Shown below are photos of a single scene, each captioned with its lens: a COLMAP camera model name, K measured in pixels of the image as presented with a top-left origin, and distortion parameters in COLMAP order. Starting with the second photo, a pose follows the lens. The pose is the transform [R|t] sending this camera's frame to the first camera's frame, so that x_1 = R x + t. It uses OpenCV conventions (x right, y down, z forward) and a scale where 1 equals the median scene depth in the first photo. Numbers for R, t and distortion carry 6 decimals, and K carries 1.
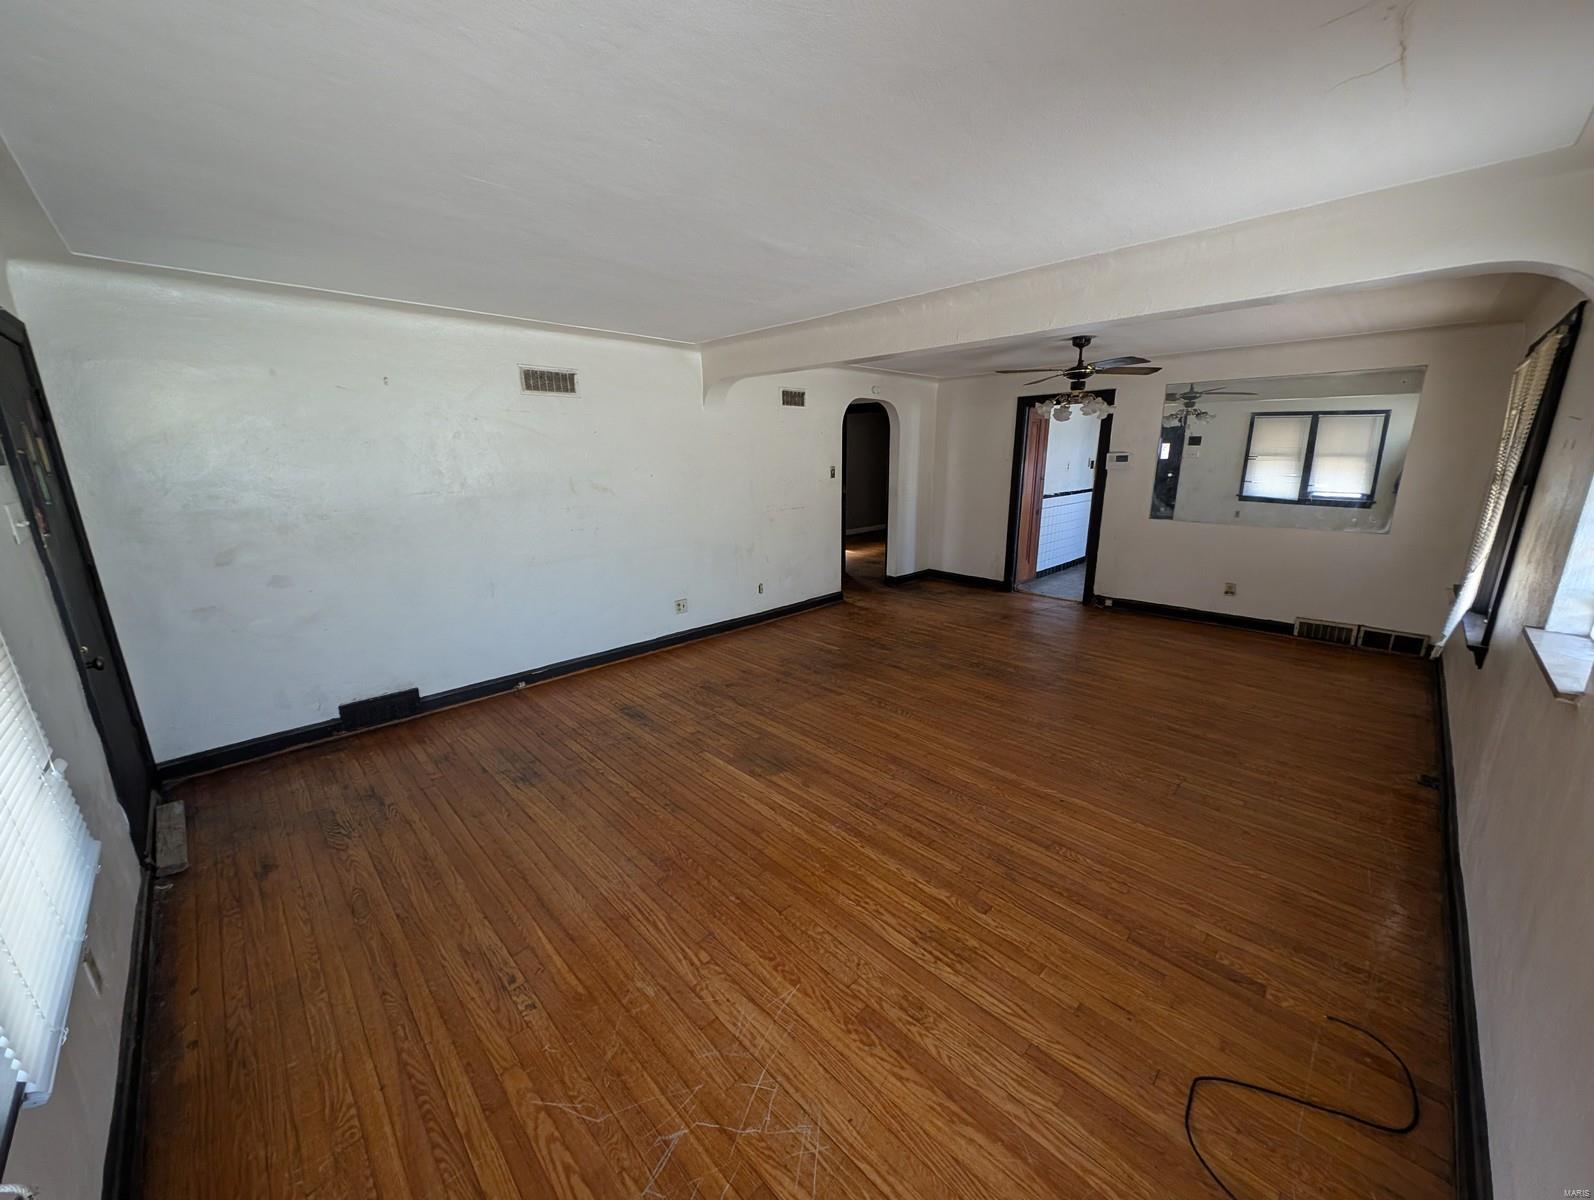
lens RADIAL K [[594.0, 0, 803.6], [0, 594.0, 600.6], [0, 0, 1]] dist [0.007672, -0.003297]
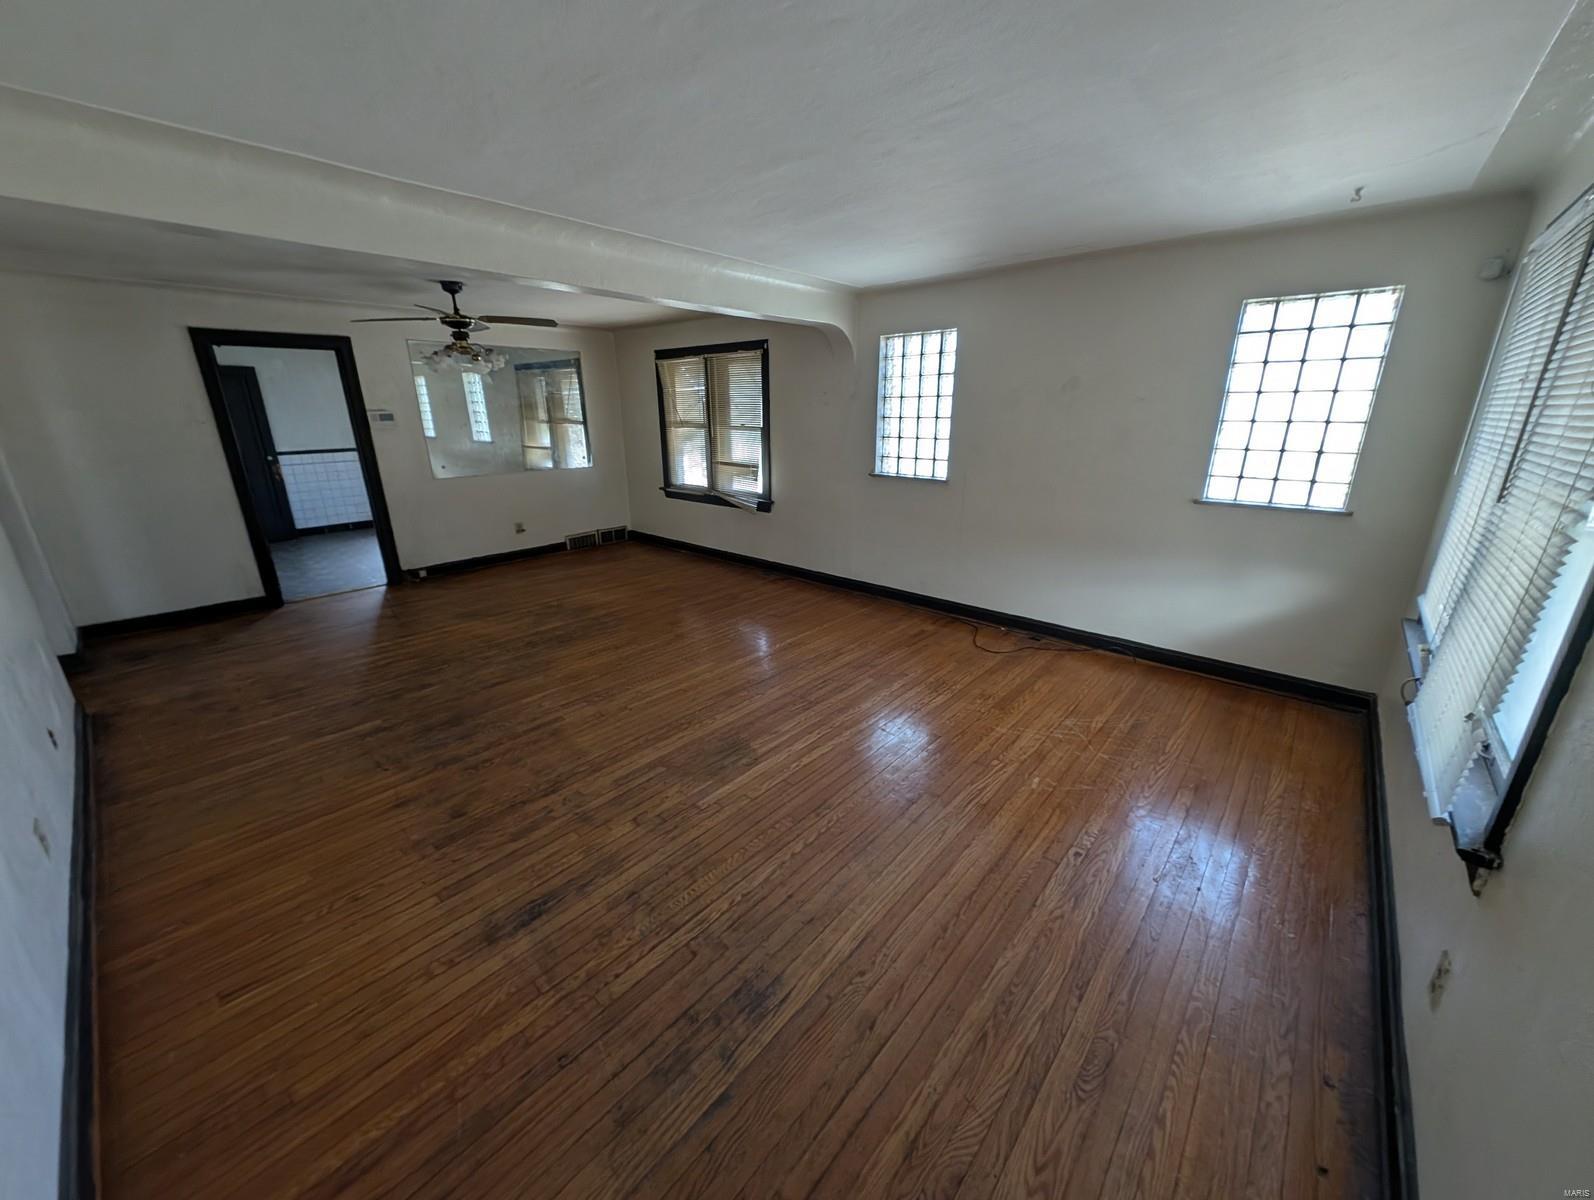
lens RADIAL K [[594.0, 0, 800.8], [0, 594.0, 598.2], [0, 0, 1]] dist [0.007672, -0.003297]
pose [[-0.067657, -0.295517, 0.952939, -0.682712], [0.248679, 0.919988, 0.302954, -0.152517], [-0.966220, 0.257473, 0.011245, 0.664586]]
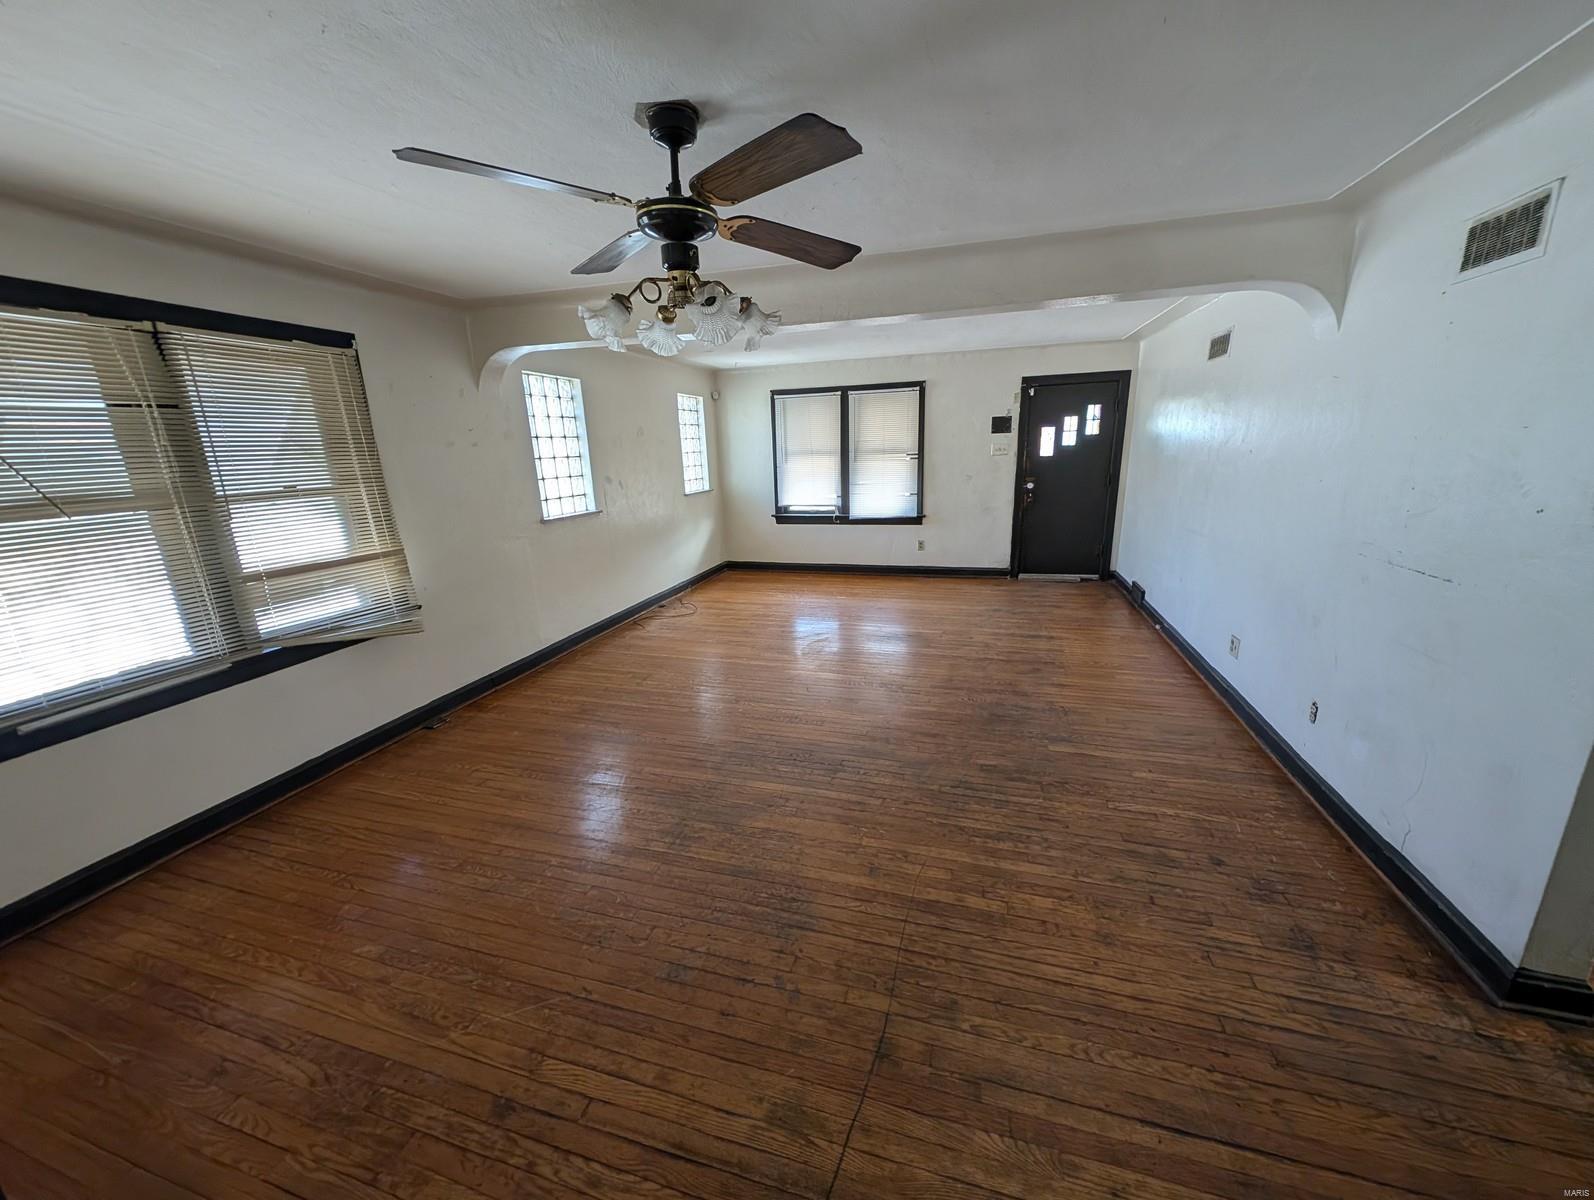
lens RADIAL K [[594.0, 0, 797.5], [0, 594.0, 598.0], [0, 0, 1]] dist [0.007672, -0.003297]
pose [[-0.878820, 0.153960, -0.451632, 0.685137], [-0.079235, 0.886284, 0.456314, -0.400113], [0.470528, 0.436803, -0.766685, 1.620587]]
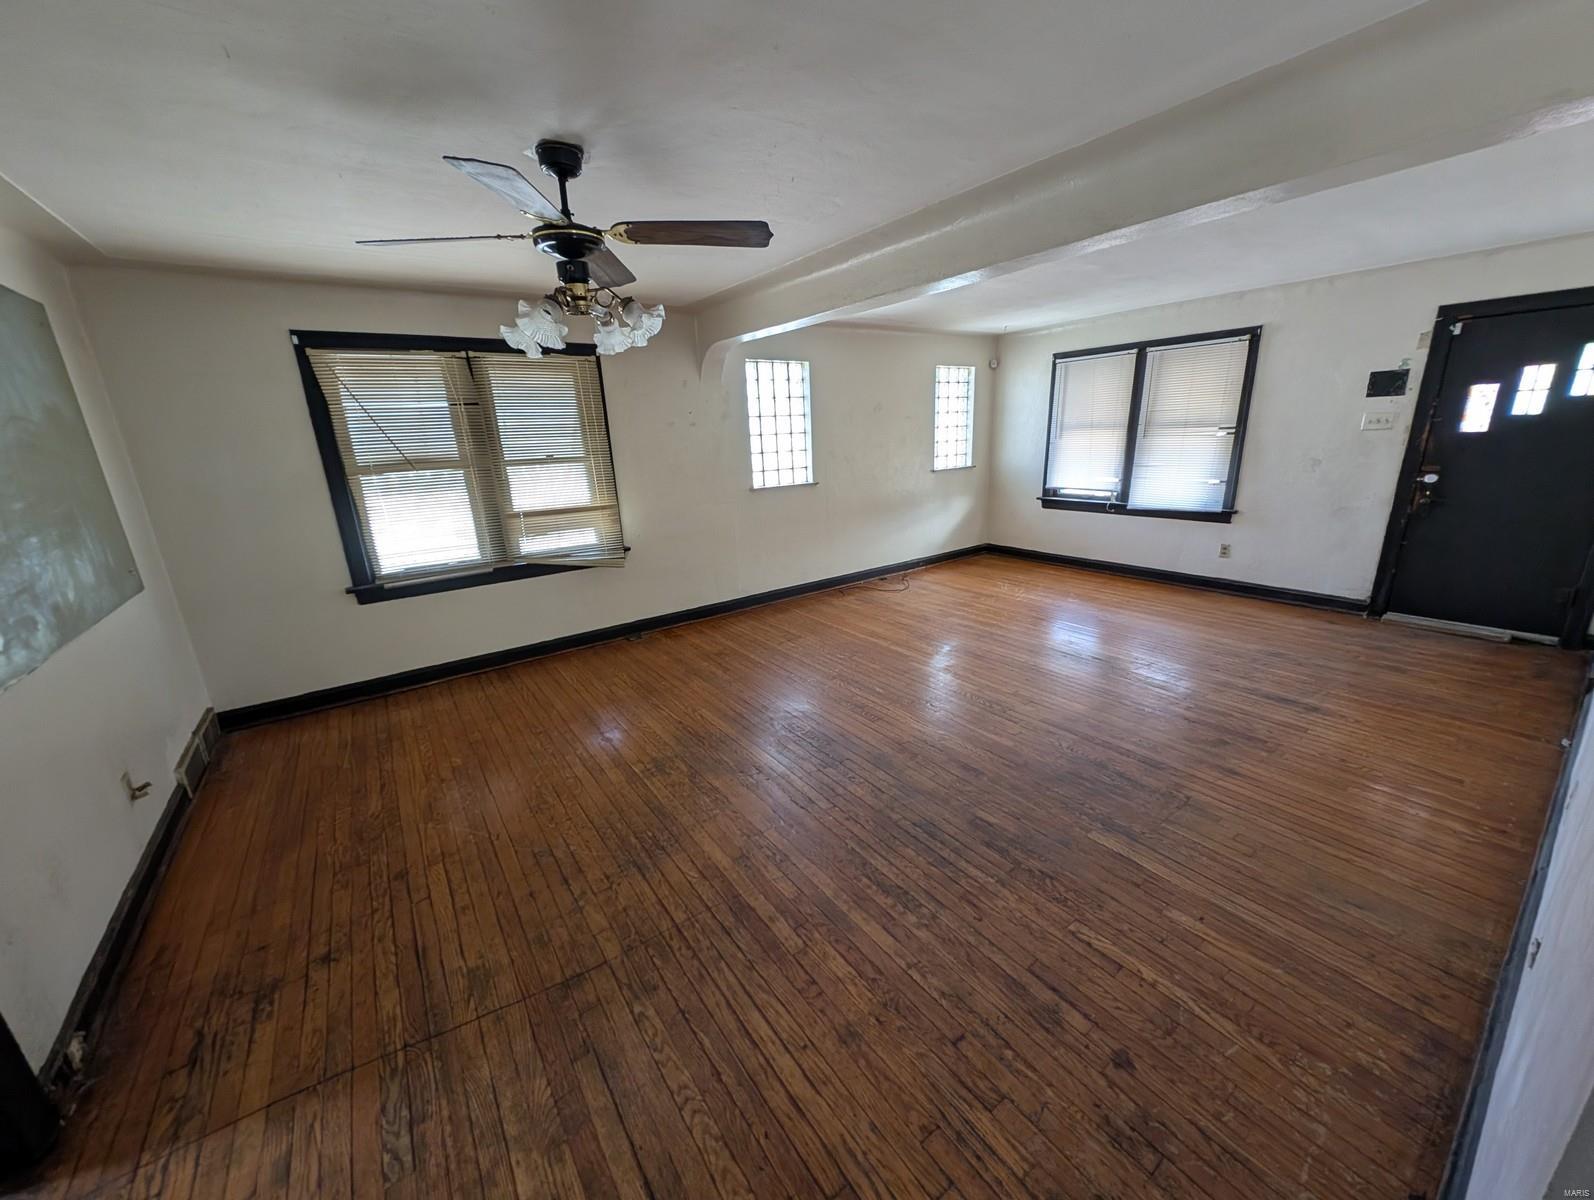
lens RADIAL K [[594.0, 0, 800.0], [0, 594.0, 597.5], [0, 0, 1]] dist [0.007672, -0.003297]
pose [[-0.986701, 0.002446, 0.162527, 0.260920], [0.083980, 0.863767, 0.496843, -0.411433], [-0.139170, 0.503885, -0.852486, 1.685474]]
